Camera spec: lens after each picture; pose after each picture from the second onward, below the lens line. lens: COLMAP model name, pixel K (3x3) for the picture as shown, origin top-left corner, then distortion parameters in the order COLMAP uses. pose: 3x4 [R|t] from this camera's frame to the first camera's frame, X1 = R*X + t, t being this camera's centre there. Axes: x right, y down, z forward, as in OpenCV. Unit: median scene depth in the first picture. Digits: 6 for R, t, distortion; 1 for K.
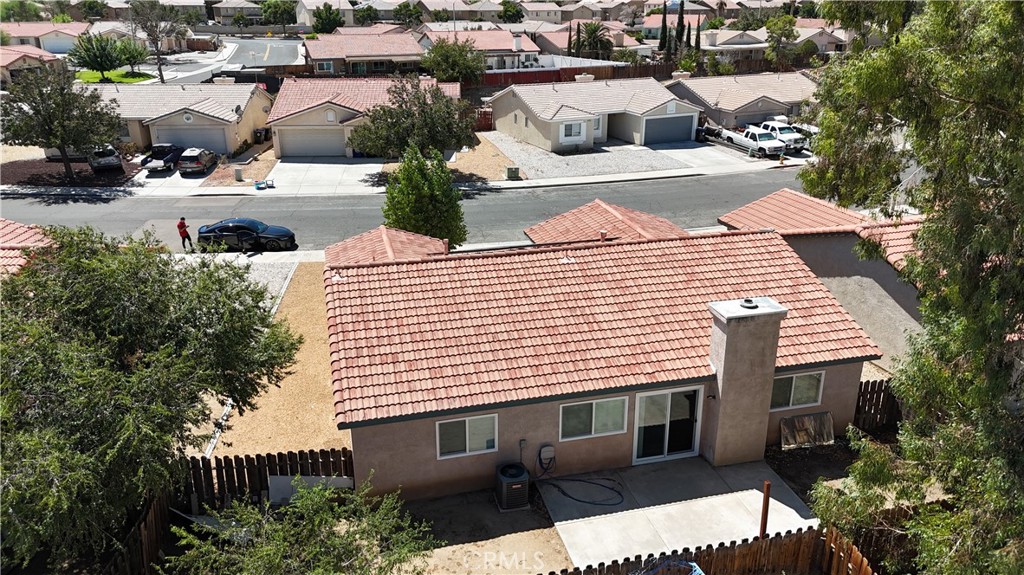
lens RADIAL K [[732.5, 0, 513.0], [0, 732.5, 282.7], [0, 0, 1]] dist [0.045696, -0.010973]
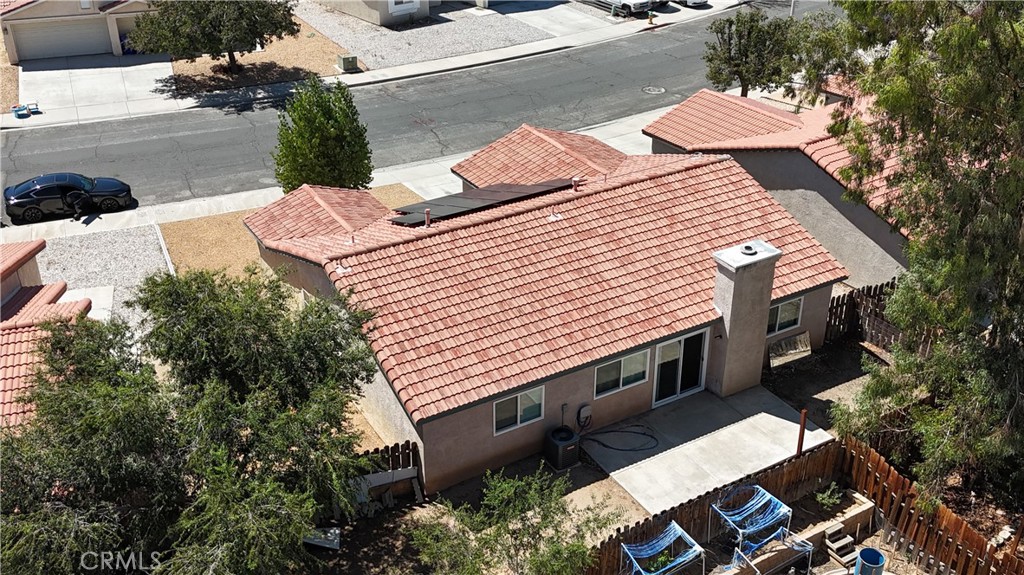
lens RADIAL K [[959.3, 0, 513.9], [0, 959.3, 280.8], [0, 0, 1]] dist [0.077715, 0.000000]
pose [[0.962758, -0.134054, 0.234790, -0.329318], [0.101815, 0.984257, 0.144470, -0.155744], [-0.250460, -0.115185, 0.961250, -0.271885]]
